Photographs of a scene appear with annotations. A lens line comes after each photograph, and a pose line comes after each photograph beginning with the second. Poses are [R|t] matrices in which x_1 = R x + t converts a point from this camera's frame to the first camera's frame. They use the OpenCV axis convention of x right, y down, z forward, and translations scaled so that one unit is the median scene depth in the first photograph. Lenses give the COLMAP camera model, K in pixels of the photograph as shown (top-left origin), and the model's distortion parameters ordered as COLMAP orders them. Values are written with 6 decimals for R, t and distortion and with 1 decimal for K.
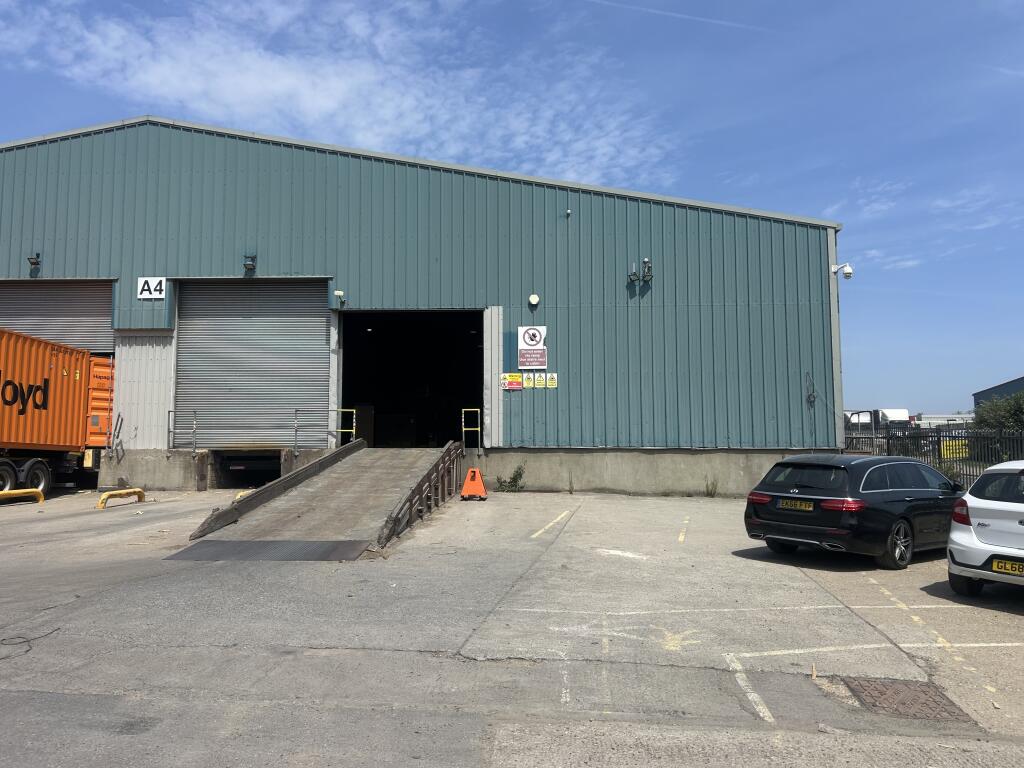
lens RADIAL K [[767.6, 0, 509.1], [0, 767.6, 394.6], [0, 0, 1]] dist [0.060026, -0.066378]
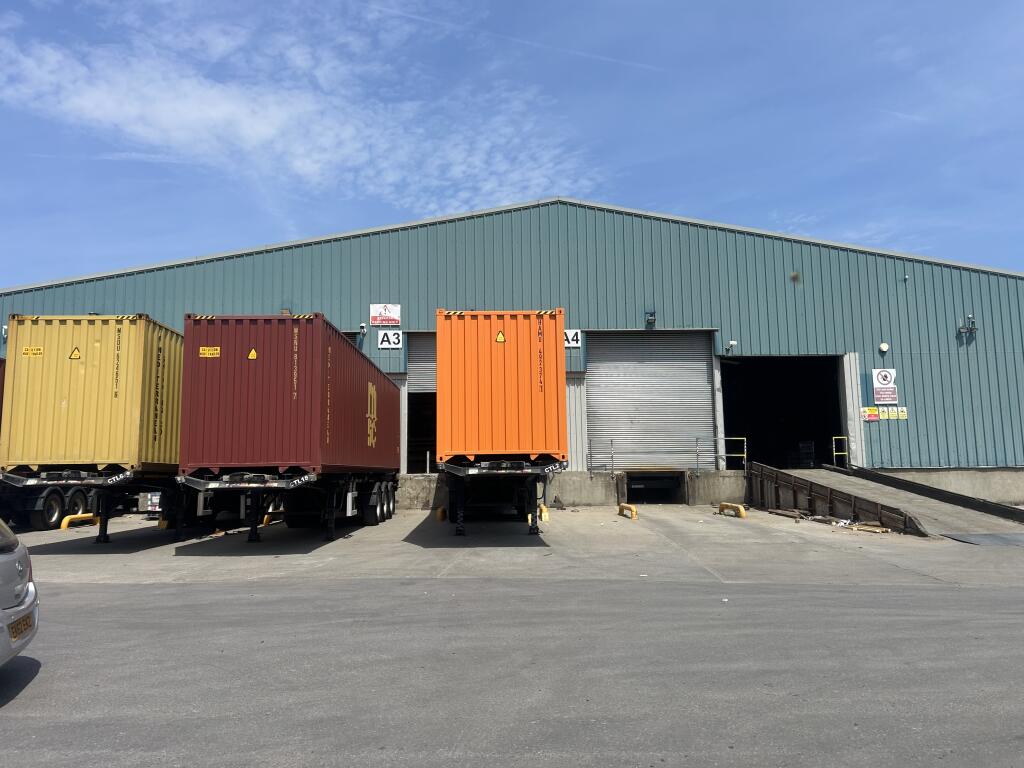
lens RADIAL K [[746.4, 0, 504.2], [0, 746.4, 381.5], [0, 0, 1]] dist [0.035536, -0.031594]
pose [[0.997166, -0.002680, 0.075182, -0.665981], [0.005913, 0.999066, -0.042807, -0.020845], [-0.074997, 0.043130, 0.996251, -0.156248]]
